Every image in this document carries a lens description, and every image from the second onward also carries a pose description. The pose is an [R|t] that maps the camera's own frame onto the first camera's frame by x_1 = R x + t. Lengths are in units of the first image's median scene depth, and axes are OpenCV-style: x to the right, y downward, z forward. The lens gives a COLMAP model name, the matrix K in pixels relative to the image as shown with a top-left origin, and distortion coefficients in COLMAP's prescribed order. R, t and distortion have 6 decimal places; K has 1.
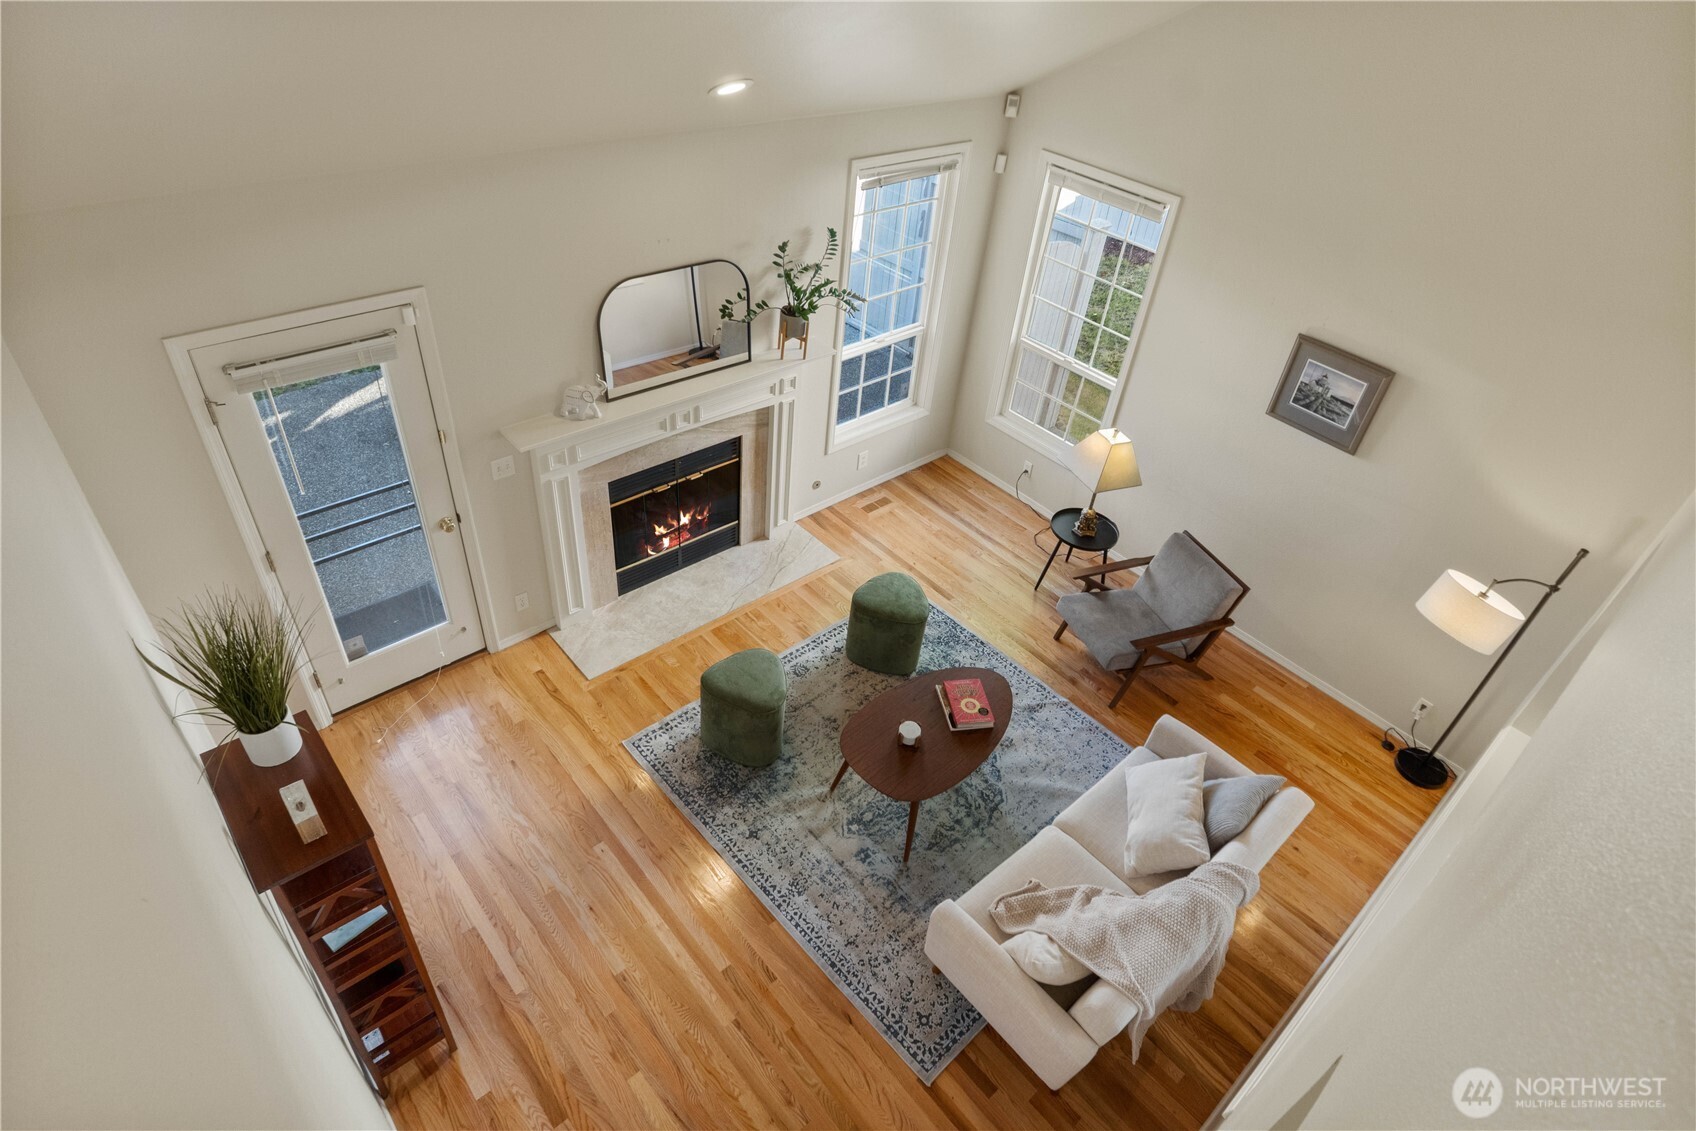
lens RADIAL K [[908.3, 0, 848.7], [0, 908.3, 560.0], [0, 0, 1]] dist [-0.001212, -0.001561]
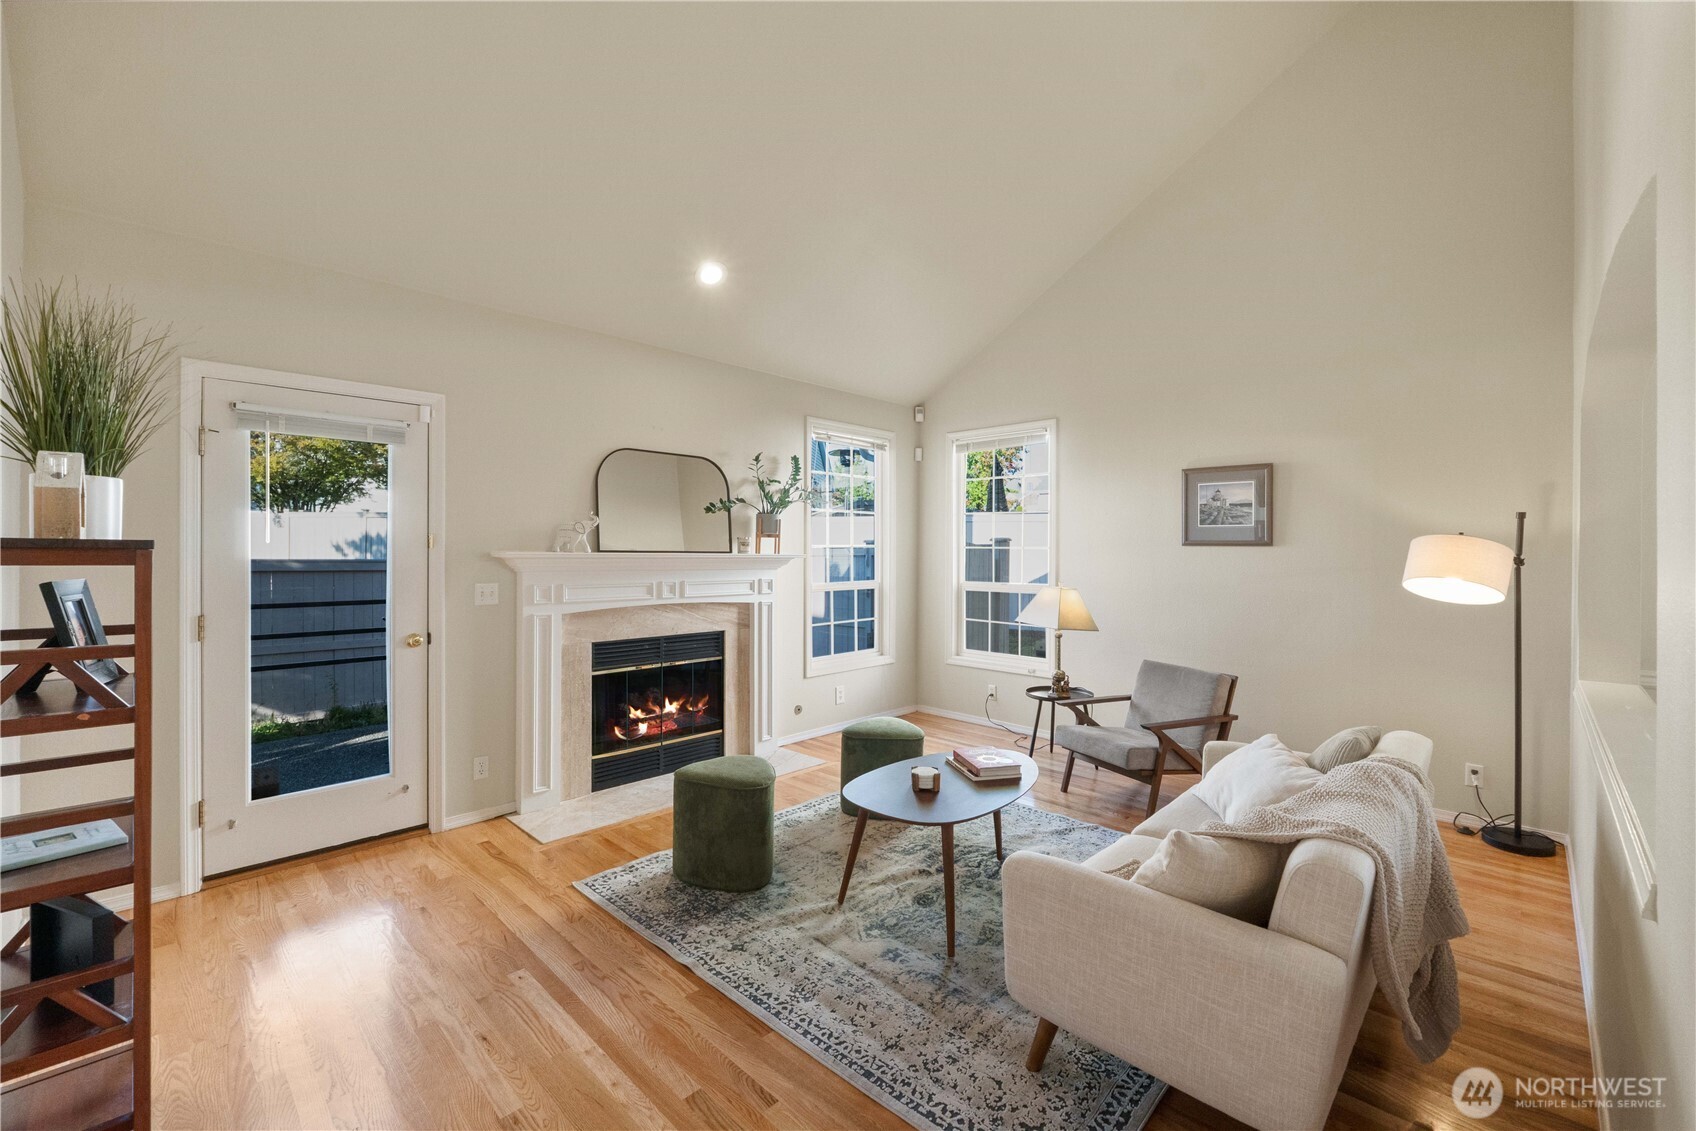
lens RADIAL K [[708.3, 0, 850.4], [0, 708.3, 559.0], [0, 0, 1]] dist [-0.006100, -0.001416]
pose [[0.993588, -0.085424, 0.074072, -0.028814], [0.112950, 0.779526, -0.616102, 0.386702], [-0.005111, 0.620518, 0.784176, 0.336038]]
